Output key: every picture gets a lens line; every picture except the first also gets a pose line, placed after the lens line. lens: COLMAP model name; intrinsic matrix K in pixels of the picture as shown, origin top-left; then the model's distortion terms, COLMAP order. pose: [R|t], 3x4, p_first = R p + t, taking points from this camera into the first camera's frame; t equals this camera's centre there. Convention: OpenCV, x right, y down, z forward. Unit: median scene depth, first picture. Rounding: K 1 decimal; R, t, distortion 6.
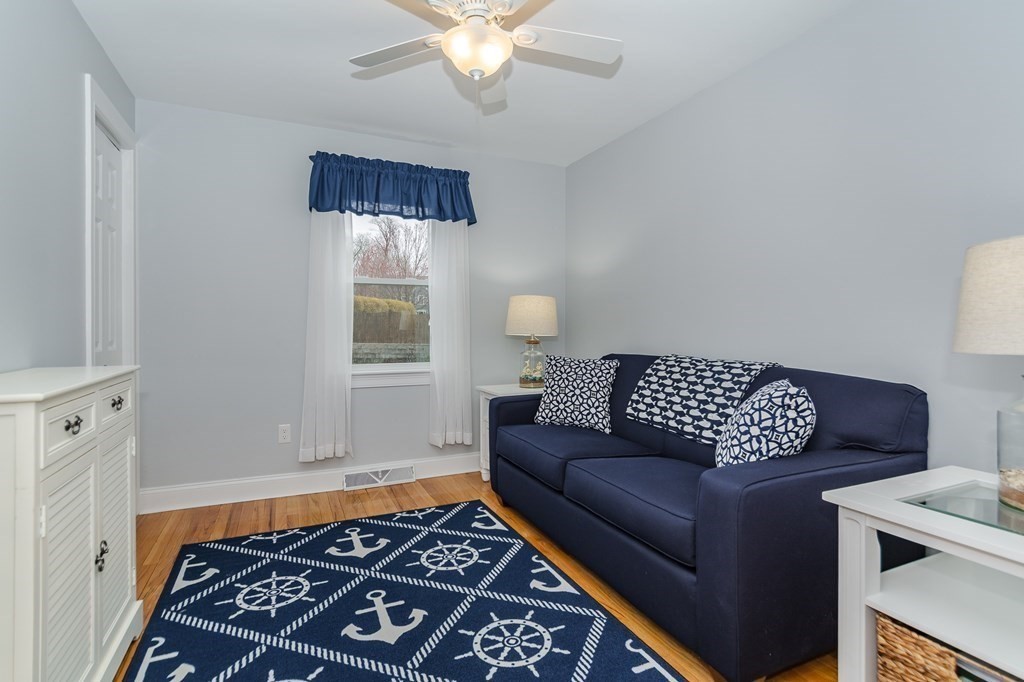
lens RADIAL K [[497.8, 0, 512.0], [0, 497.8, 341.0], [0, 0, 1]] dist [-0.013697, 0.018823]
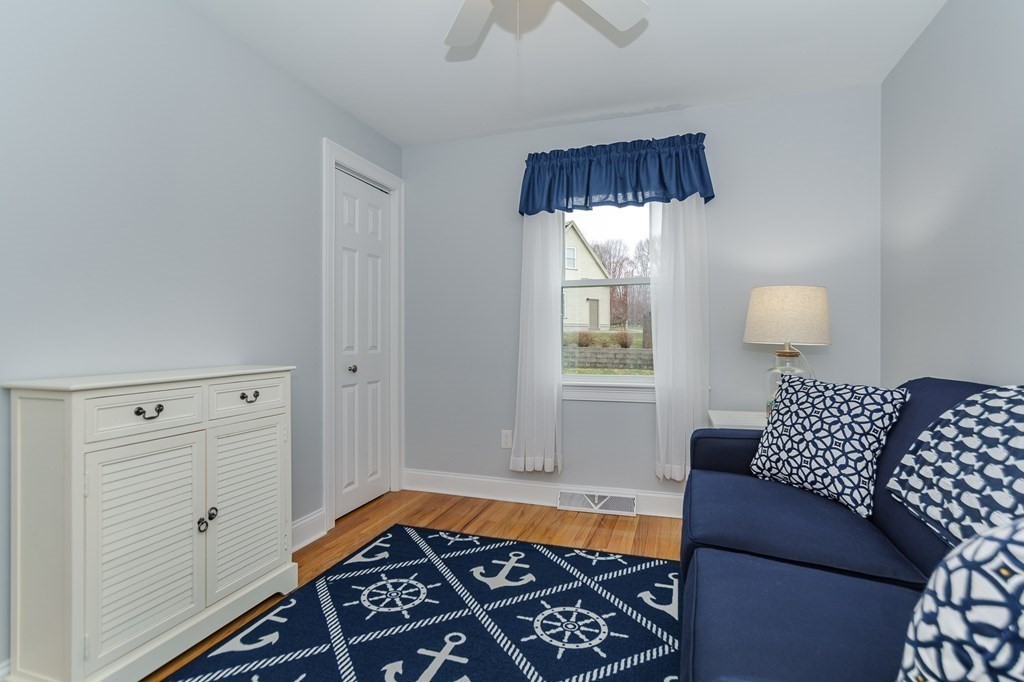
lens RADIAL K [[497.8, 0, 512.0], [0, 497.8, 341.0], [0, 0, 1]] dist [-0.013697, 0.018823]
pose [[0.734534, 0.004091, -0.678559, 0.279840], [-0.014718, 0.999843, -0.009904, -0.004137], [0.678412, 0.017262, 0.734479, 0.297865]]
